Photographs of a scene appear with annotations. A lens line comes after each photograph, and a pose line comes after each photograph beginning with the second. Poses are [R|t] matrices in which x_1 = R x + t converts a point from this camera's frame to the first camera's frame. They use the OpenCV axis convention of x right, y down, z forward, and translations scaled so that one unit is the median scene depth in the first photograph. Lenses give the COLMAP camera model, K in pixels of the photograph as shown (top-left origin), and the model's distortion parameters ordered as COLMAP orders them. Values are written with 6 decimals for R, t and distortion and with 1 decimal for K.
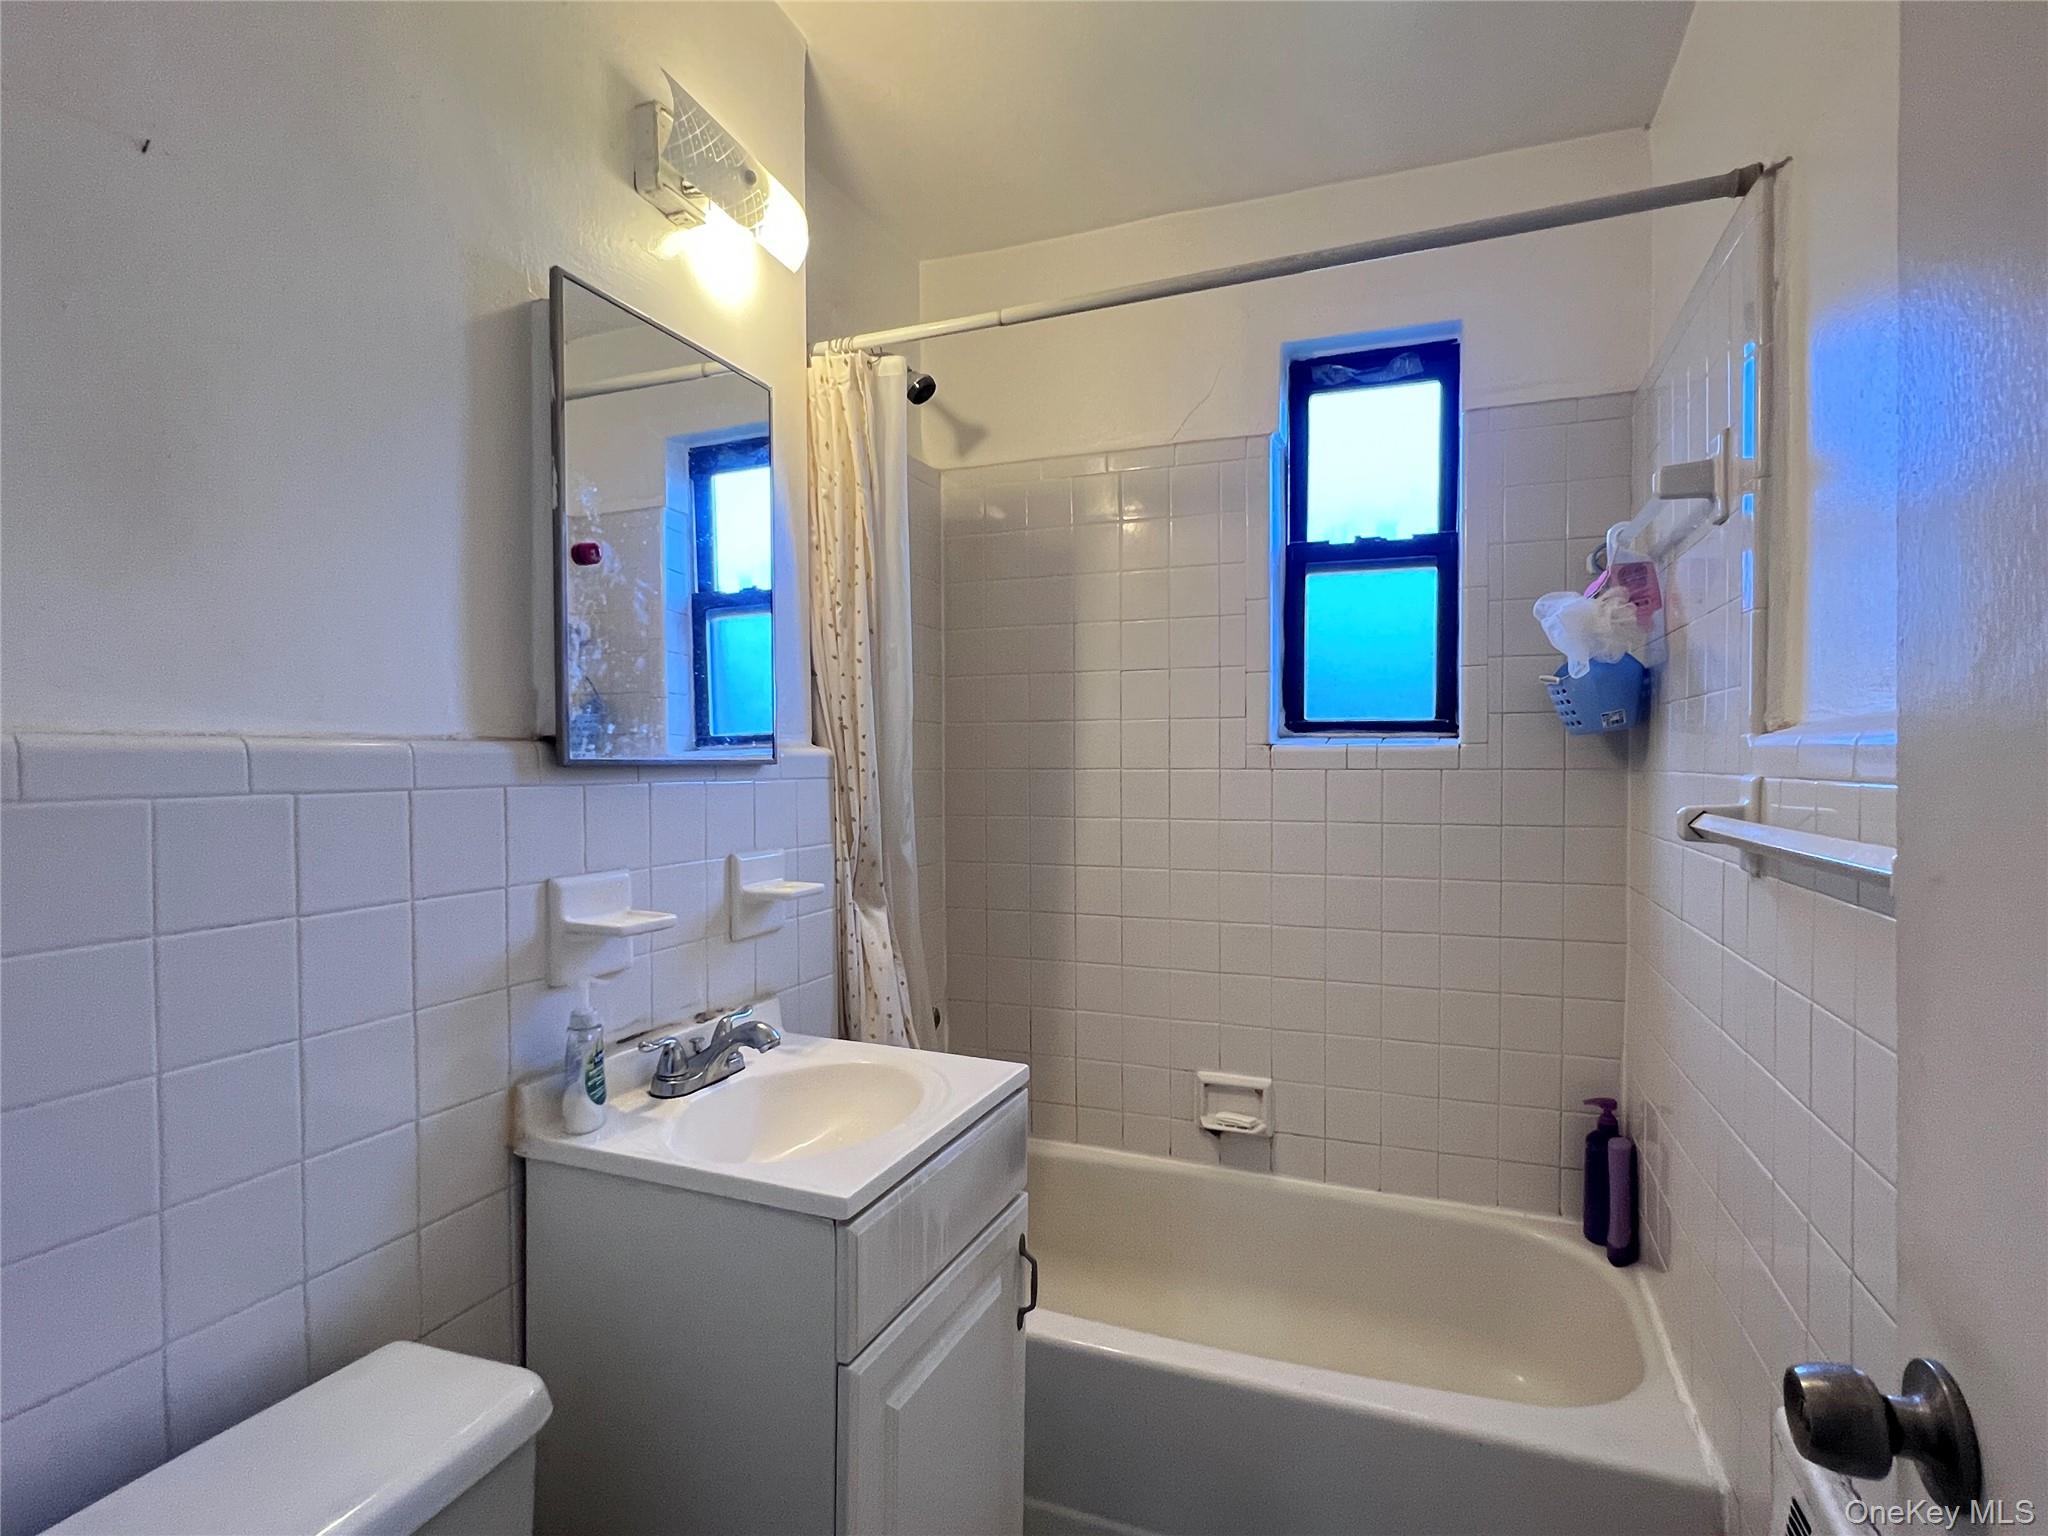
lens RADIAL K [[1043.5, 0, 1022.7], [0, 1043.5, 773.1], [0, 0, 1]] dist [-0.001936, 0.000117]
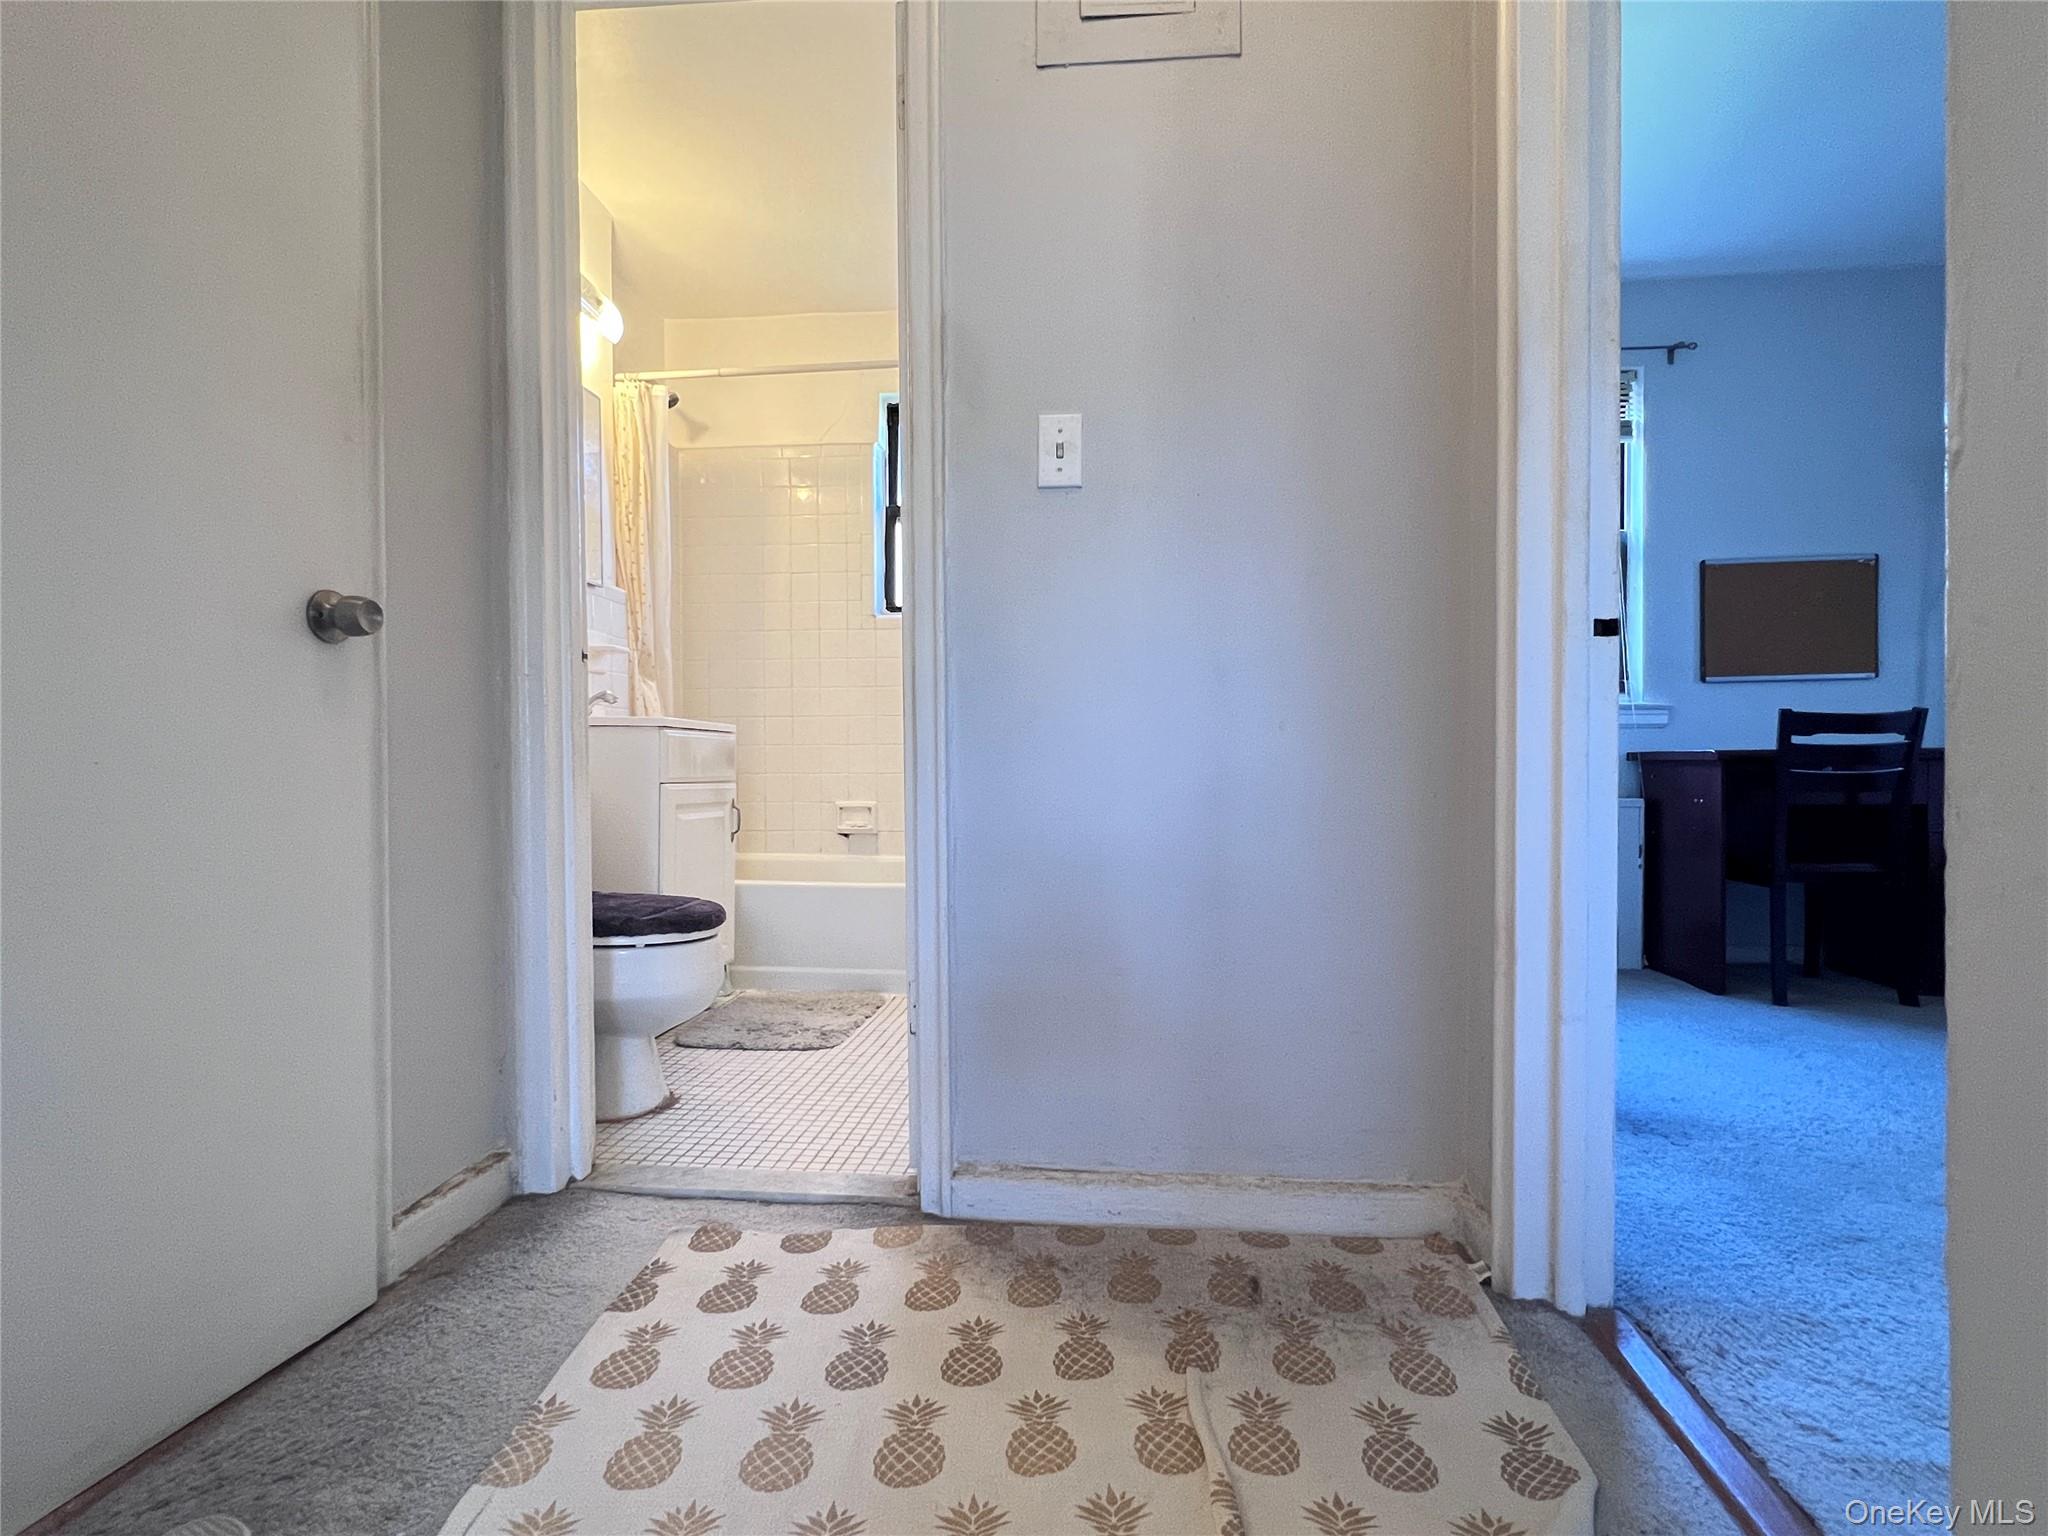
lens RADIAL K [[1043.5, 0, 1027.5], [0, 1043.5, 769.2], [0, 0, 1]] dist [-0.001936, 0.000117]
pose [[0.961770, -0.002665, 0.273844, -0.003919], [0.004410, 0.999974, -0.005755, 0.310259], [-0.273822, 0.006742, 0.961757, -0.994759]]
